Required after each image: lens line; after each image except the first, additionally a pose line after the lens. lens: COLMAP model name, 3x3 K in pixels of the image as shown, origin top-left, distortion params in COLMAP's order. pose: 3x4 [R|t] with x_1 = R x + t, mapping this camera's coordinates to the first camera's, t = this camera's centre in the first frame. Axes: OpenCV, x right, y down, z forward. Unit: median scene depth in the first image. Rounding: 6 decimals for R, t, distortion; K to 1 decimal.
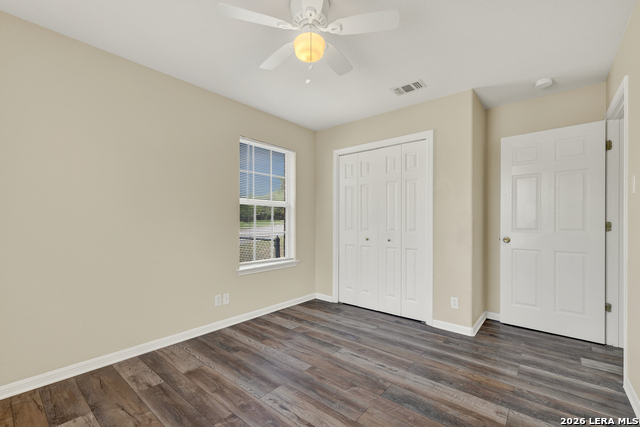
lens RADIAL K [[275.5, 0, 314.5], [0, 275.5, 215.1], [0, 0, 1]] dist [0.008694, -0.000548]
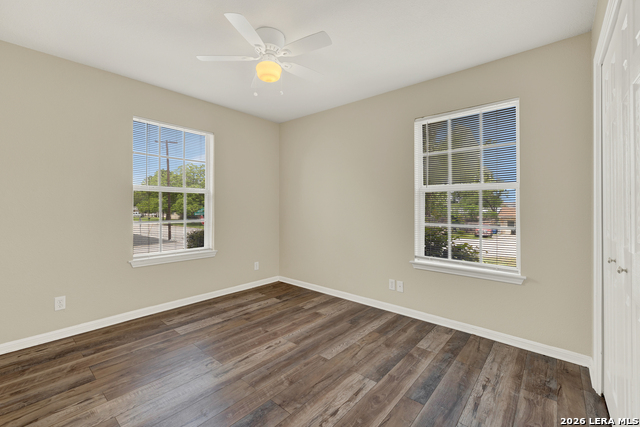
lens RADIAL K [[275.5, 0, 316.8], [0, 275.5, 205.8], [0, 0, 1]] dist [0.008694, -0.000548]
pose [[-0.002451, -0.007320, -0.999970, 0.830256], [0.016300, 0.999840, -0.007359, 0.009420], [0.999864, -0.016318, -0.002331, 0.829273]]
